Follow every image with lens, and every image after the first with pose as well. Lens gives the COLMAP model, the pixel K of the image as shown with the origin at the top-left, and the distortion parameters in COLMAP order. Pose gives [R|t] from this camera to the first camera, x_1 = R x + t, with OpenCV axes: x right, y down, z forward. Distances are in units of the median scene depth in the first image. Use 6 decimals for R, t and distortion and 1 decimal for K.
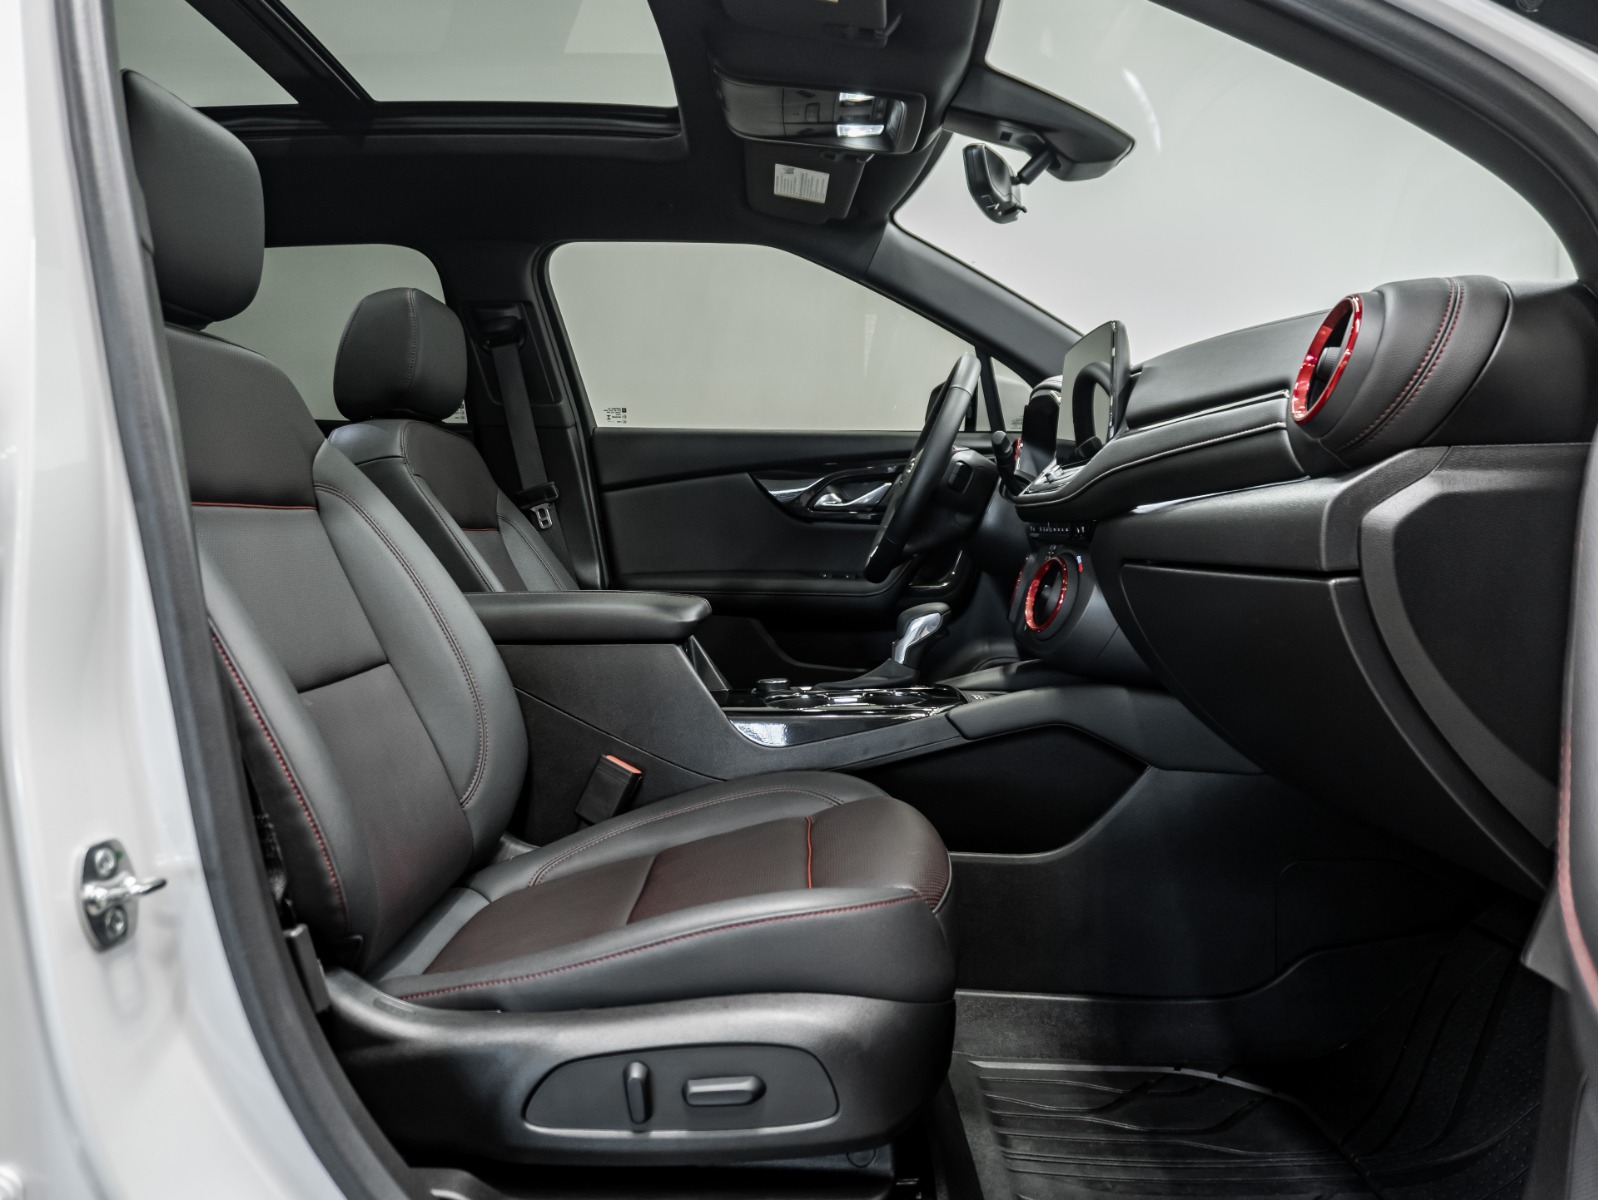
lens RADIAL K [[1208.5, 0, 805.8], [0, 1208.5, 601.8], [0, 0, 1]] dist [-0.005040, -0.010224]
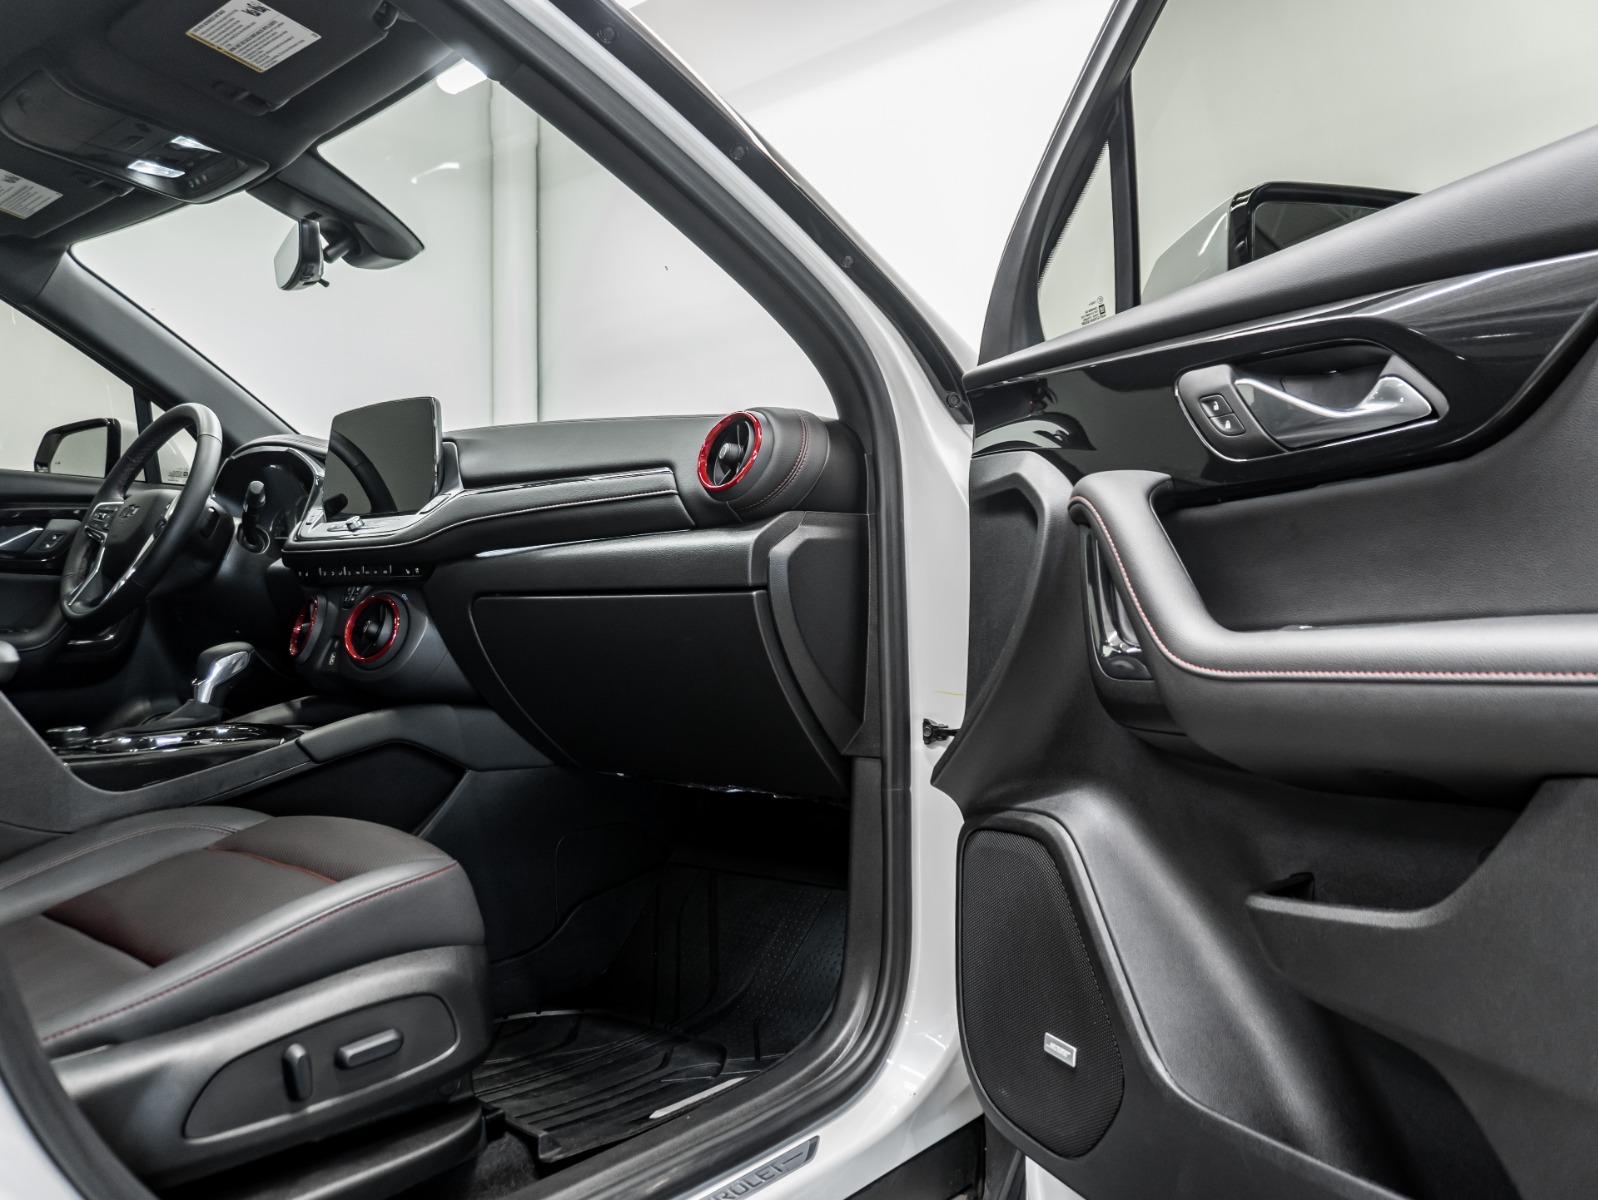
lens RADIAL K [[1208.5, 0, 790.5], [0, 1208.5, 605.2], [0, 0, 1]] dist [-0.005040, -0.010224]
pose [[0.642308, 0.007087, 0.766414, -0.460446], [0.044183, 0.997952, -0.046256, 0.046212], [-0.765172, 0.063573, 0.640680, -0.019769]]
